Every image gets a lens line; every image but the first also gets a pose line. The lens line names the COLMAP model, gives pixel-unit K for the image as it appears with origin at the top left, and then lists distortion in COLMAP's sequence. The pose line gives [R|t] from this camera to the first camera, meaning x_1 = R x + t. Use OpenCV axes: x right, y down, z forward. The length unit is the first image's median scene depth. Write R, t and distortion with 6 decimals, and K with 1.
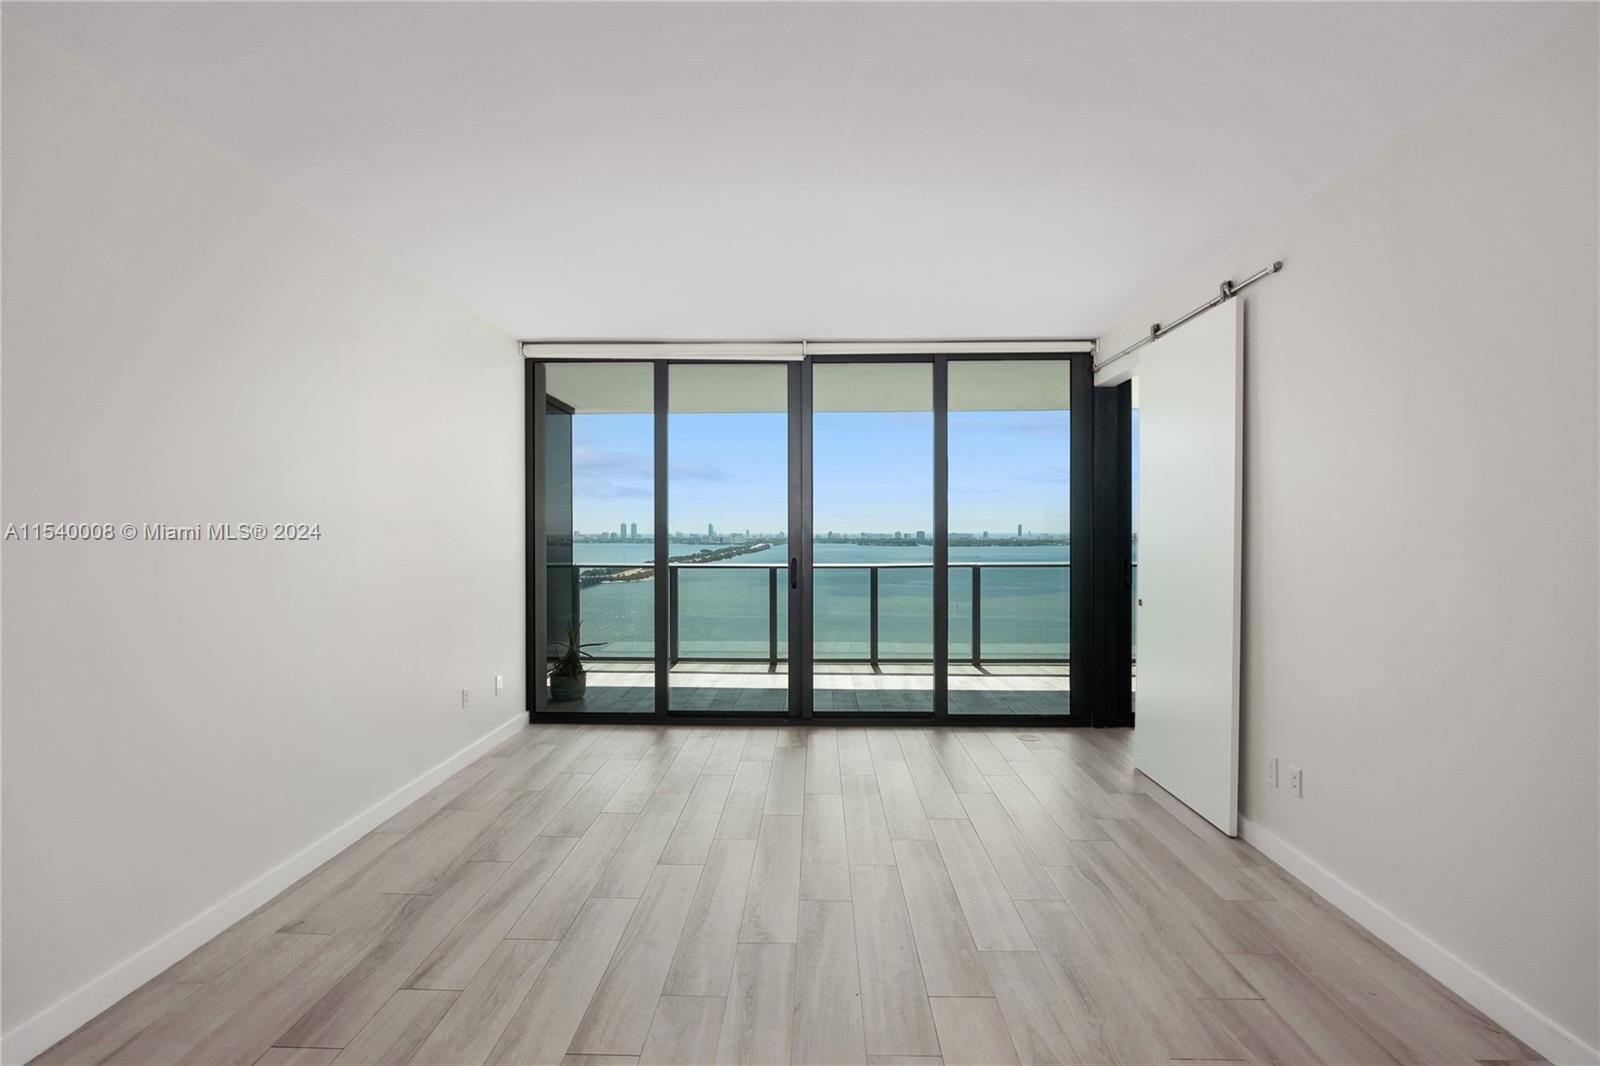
lens RADIAL K [[798.9, 0, 794.5], [0, 798.9, 533.9], [0, 0, 1]] dist [-0.006913, -0.001939]
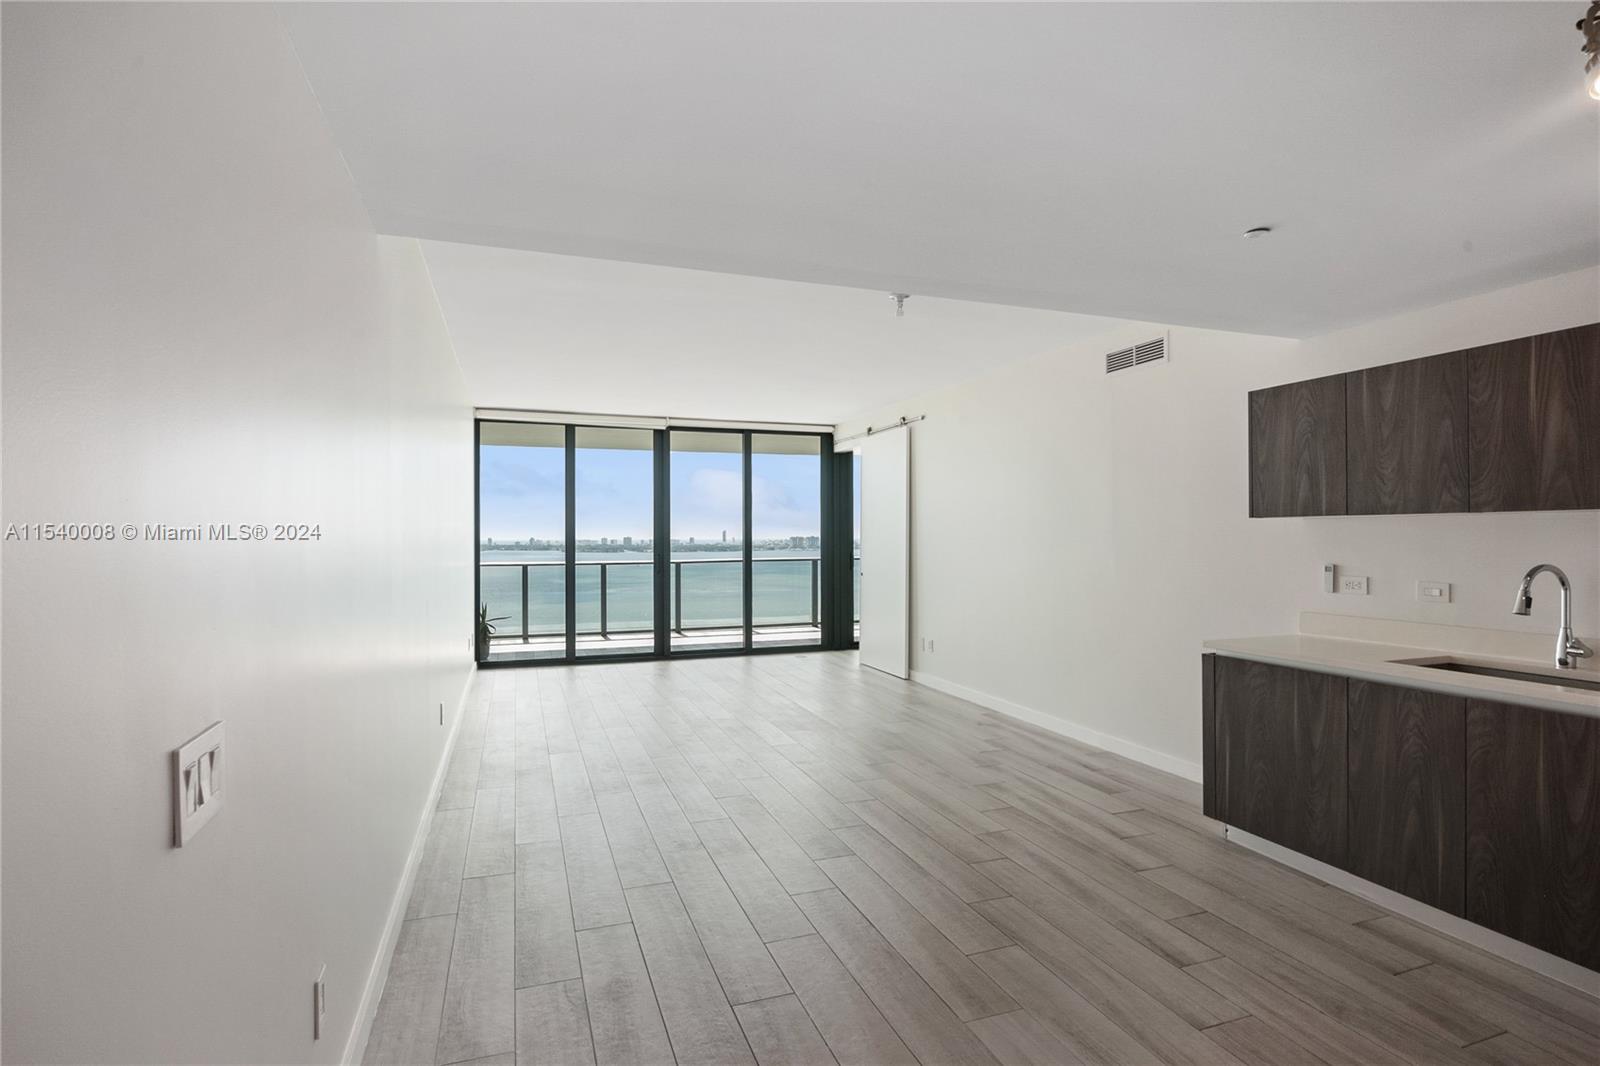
lens RADIAL K [[798.9, 0, 804.7], [0, 798.9, 536.6], [0, 0, 1]] dist [-0.006913, -0.001939]
pose [[0.930083, -0.002324, 0.367343, -0.310009], [0.003876, 0.999986, -0.003487, 0.002385], [-0.367330, 0.004667, 0.930079, -0.566591]]
